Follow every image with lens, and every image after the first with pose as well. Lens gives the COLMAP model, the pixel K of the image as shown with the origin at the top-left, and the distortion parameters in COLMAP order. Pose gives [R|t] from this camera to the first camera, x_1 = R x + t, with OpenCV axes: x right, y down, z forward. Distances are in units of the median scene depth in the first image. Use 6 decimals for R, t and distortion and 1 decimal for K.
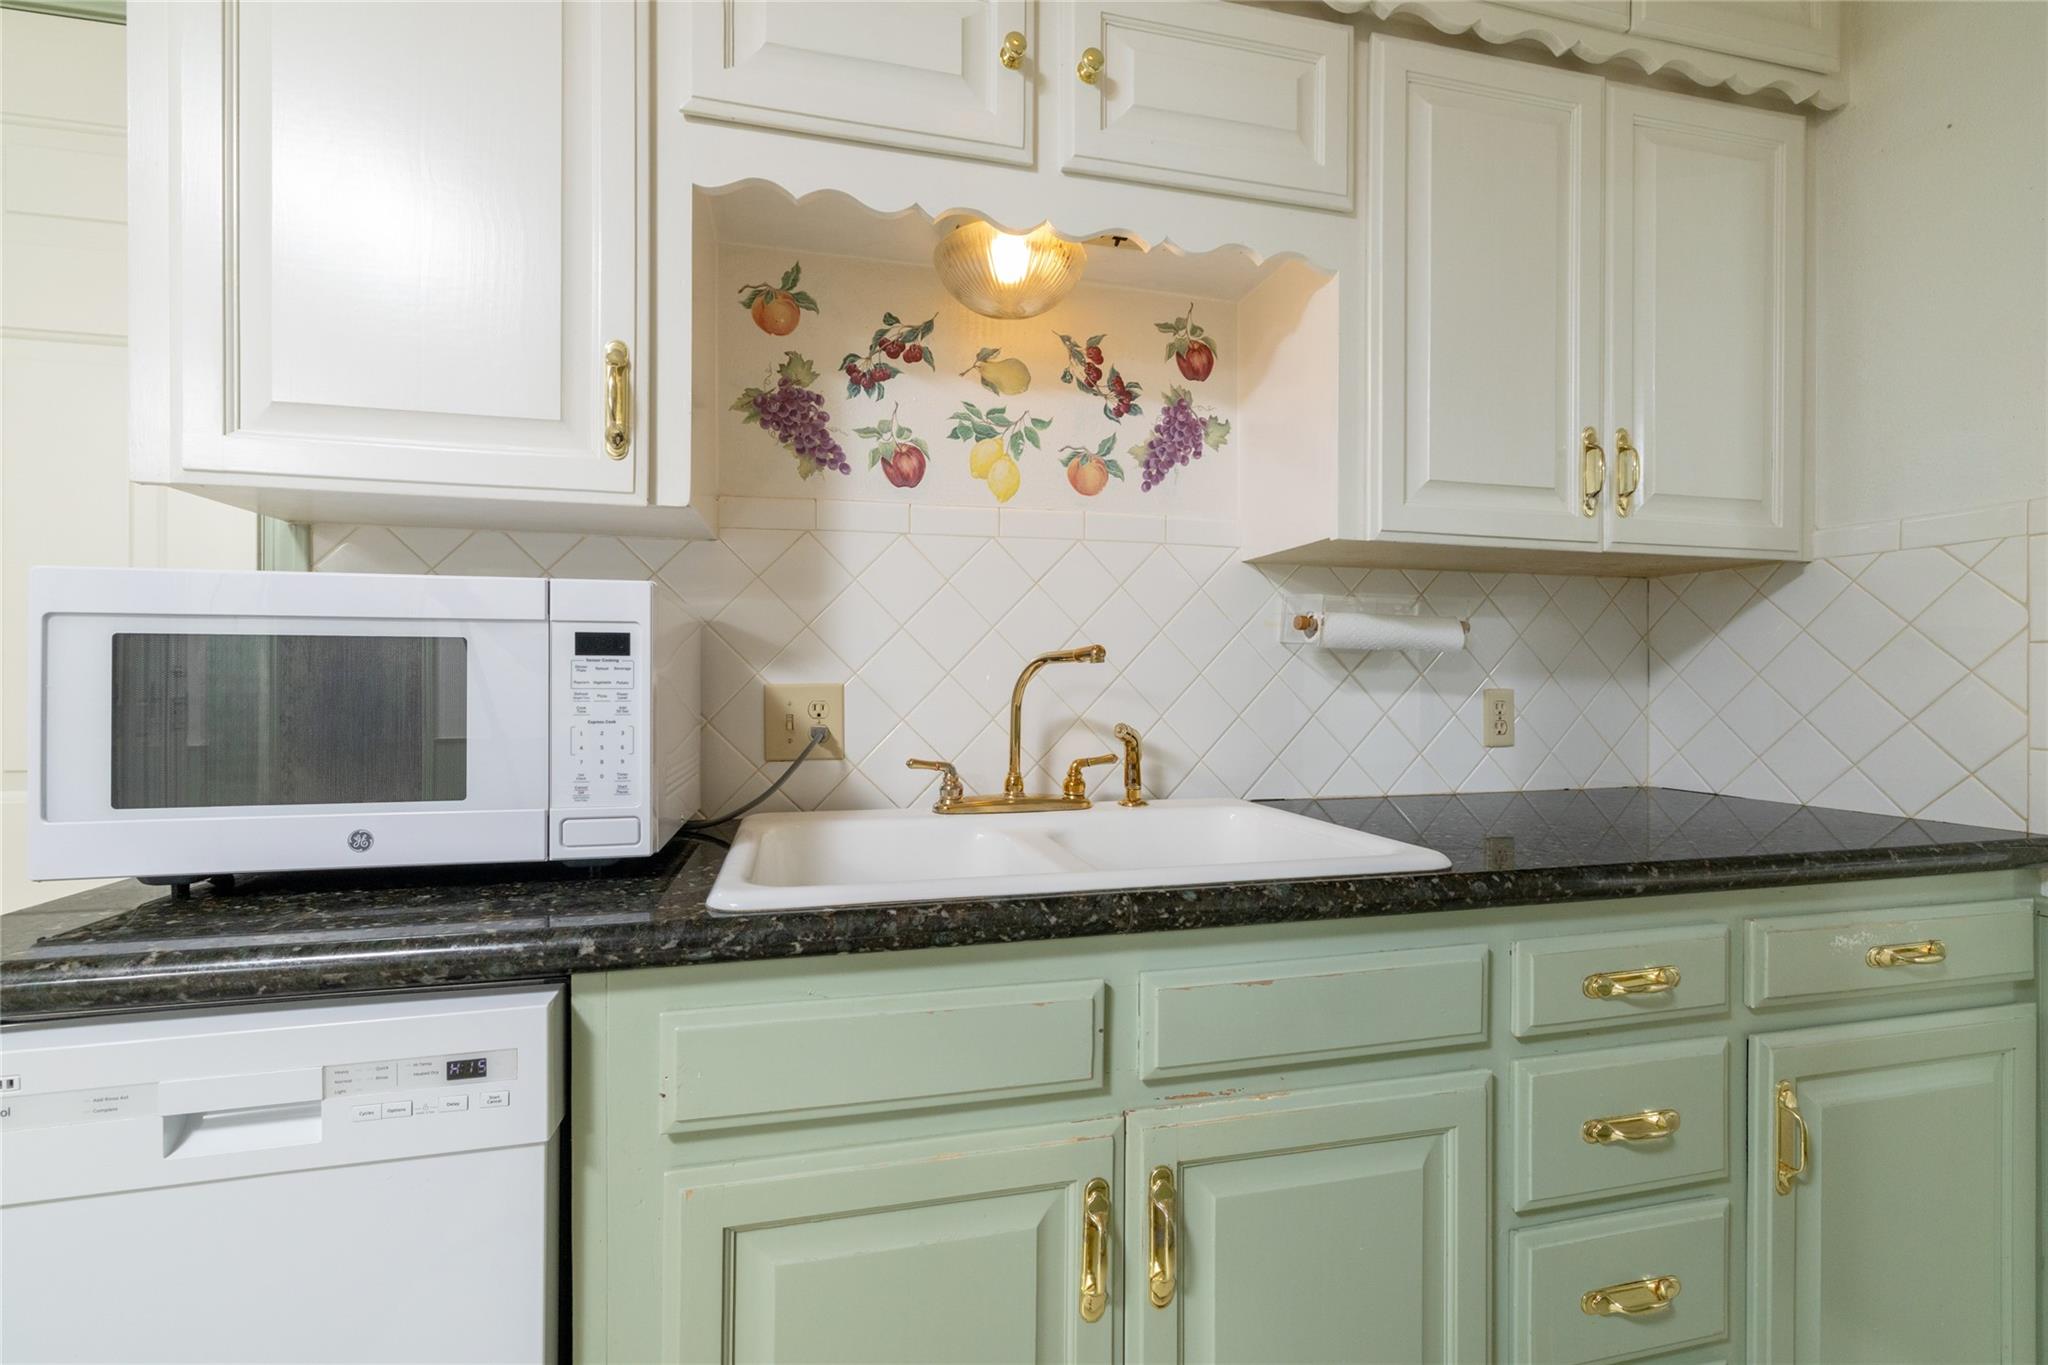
lens RADIAL K [[887.5, 0, 1026.4], [0, 887.5, 698.0], [0, 0, 1]] dist [0.003946, -0.000245]
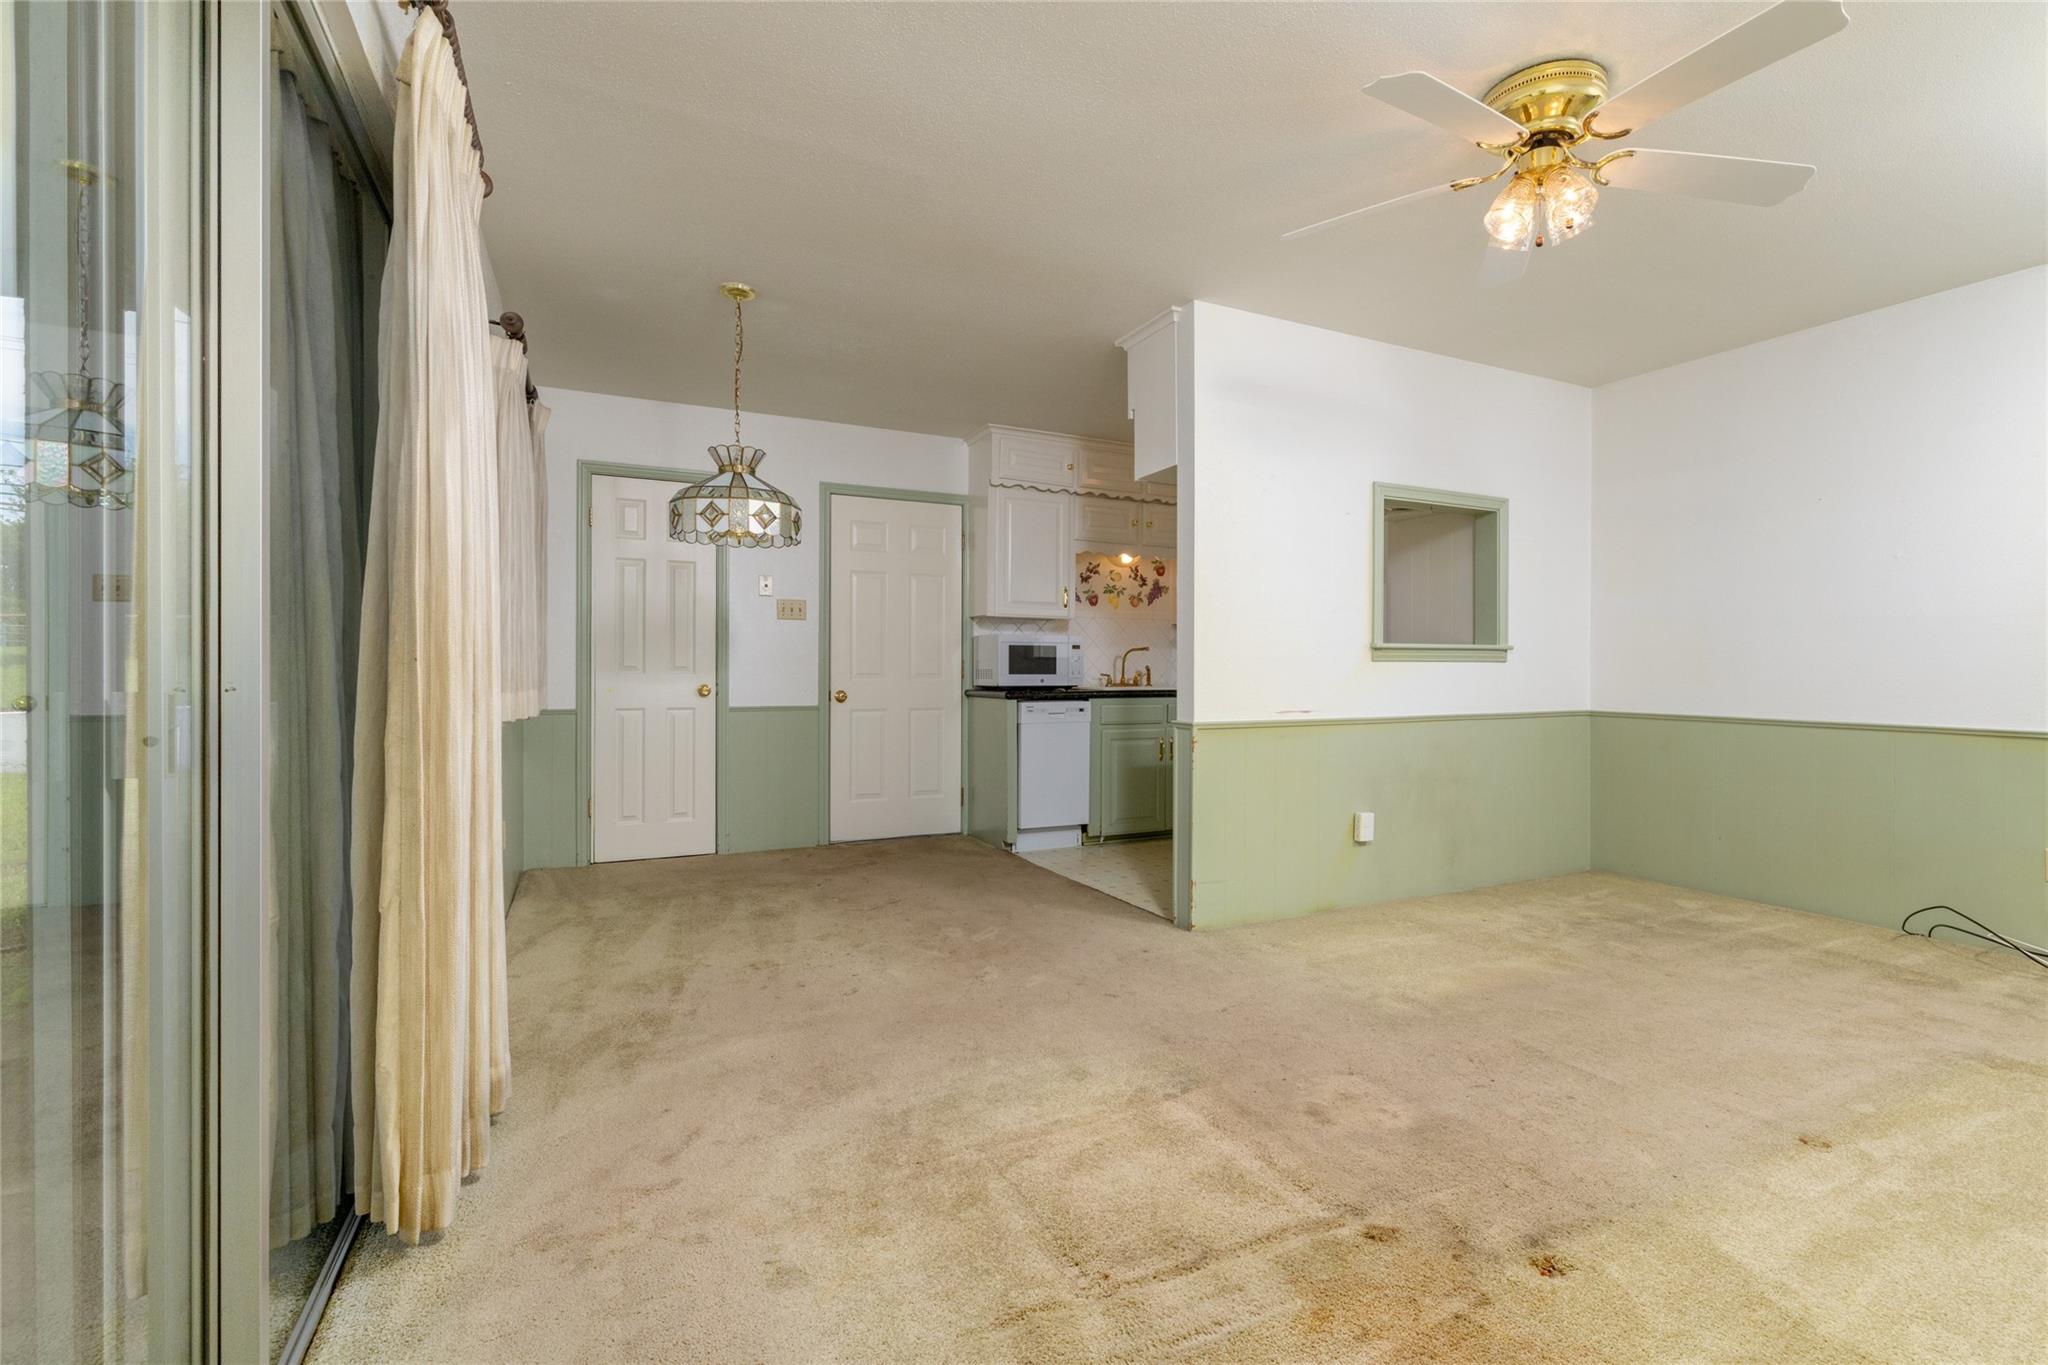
lens RADIAL K [[887.5, 0, 1061.1], [0, 887.5, 671.4], [0, 0, 1]] dist [0.003946, -0.000245]
pose [[0.976846, 0.004288, 0.213899, -1.122005], [-0.002945, 0.999974, -0.006599, 0.082077], [-0.213921, 0.005816, 0.976834, -2.836443]]
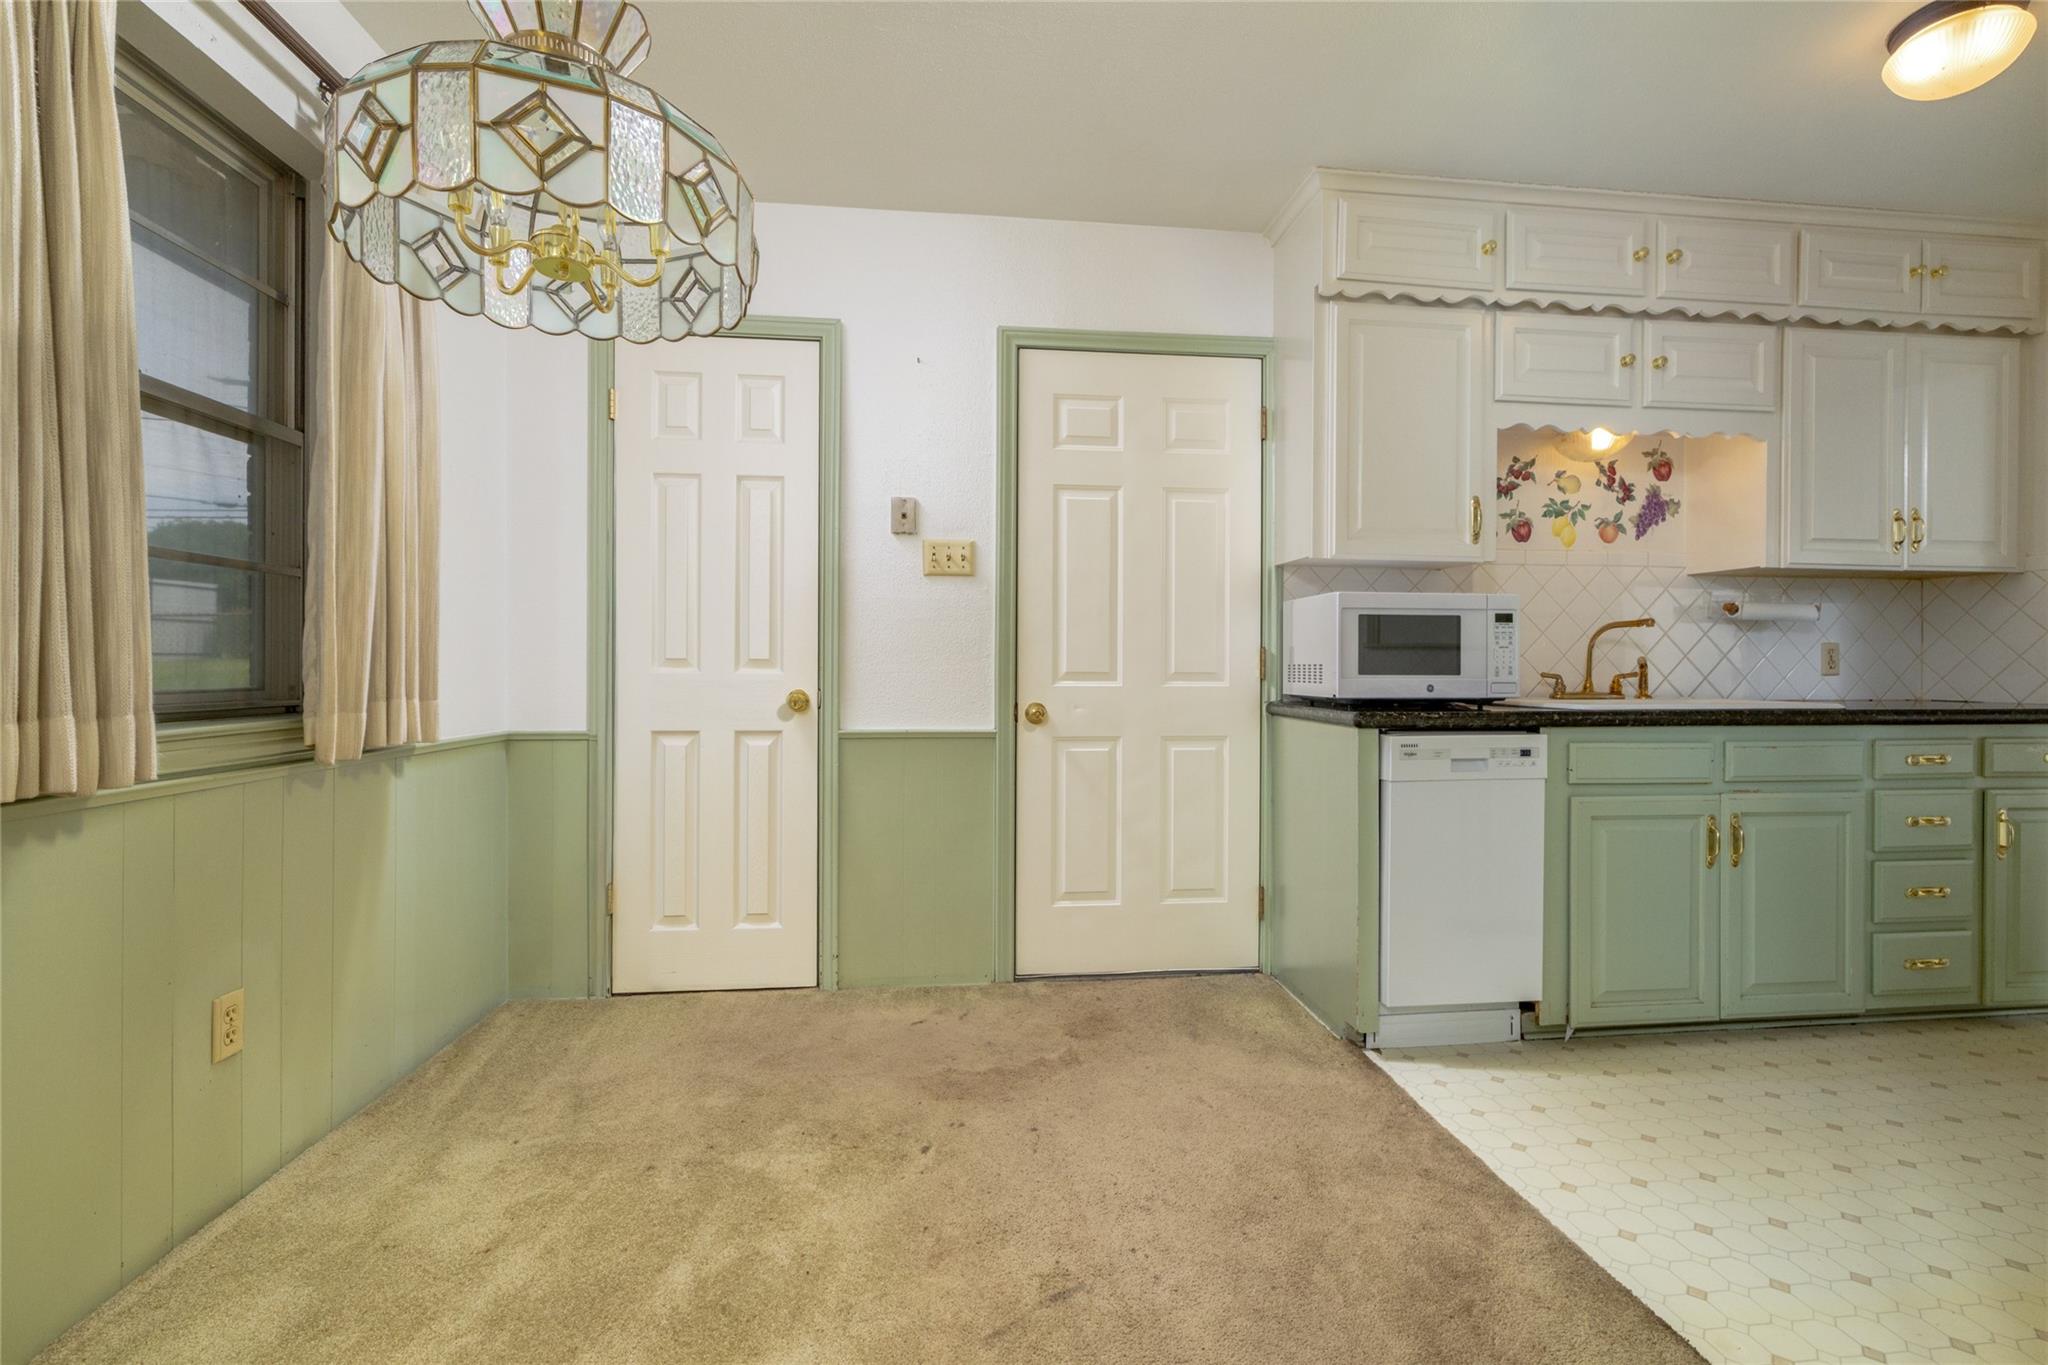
lens RADIAL K [[887.5, 0, 1062.4], [0, 887.5, 679.6], [0, 0, 1]] dist [0.003946, -0.000245]
pose [[0.992774, 0.005188, -0.119887, -0.934491], [-0.004853, 0.999983, 0.003084, 0.077345], [0.119901, -0.002480, 0.992783, -1.148351]]
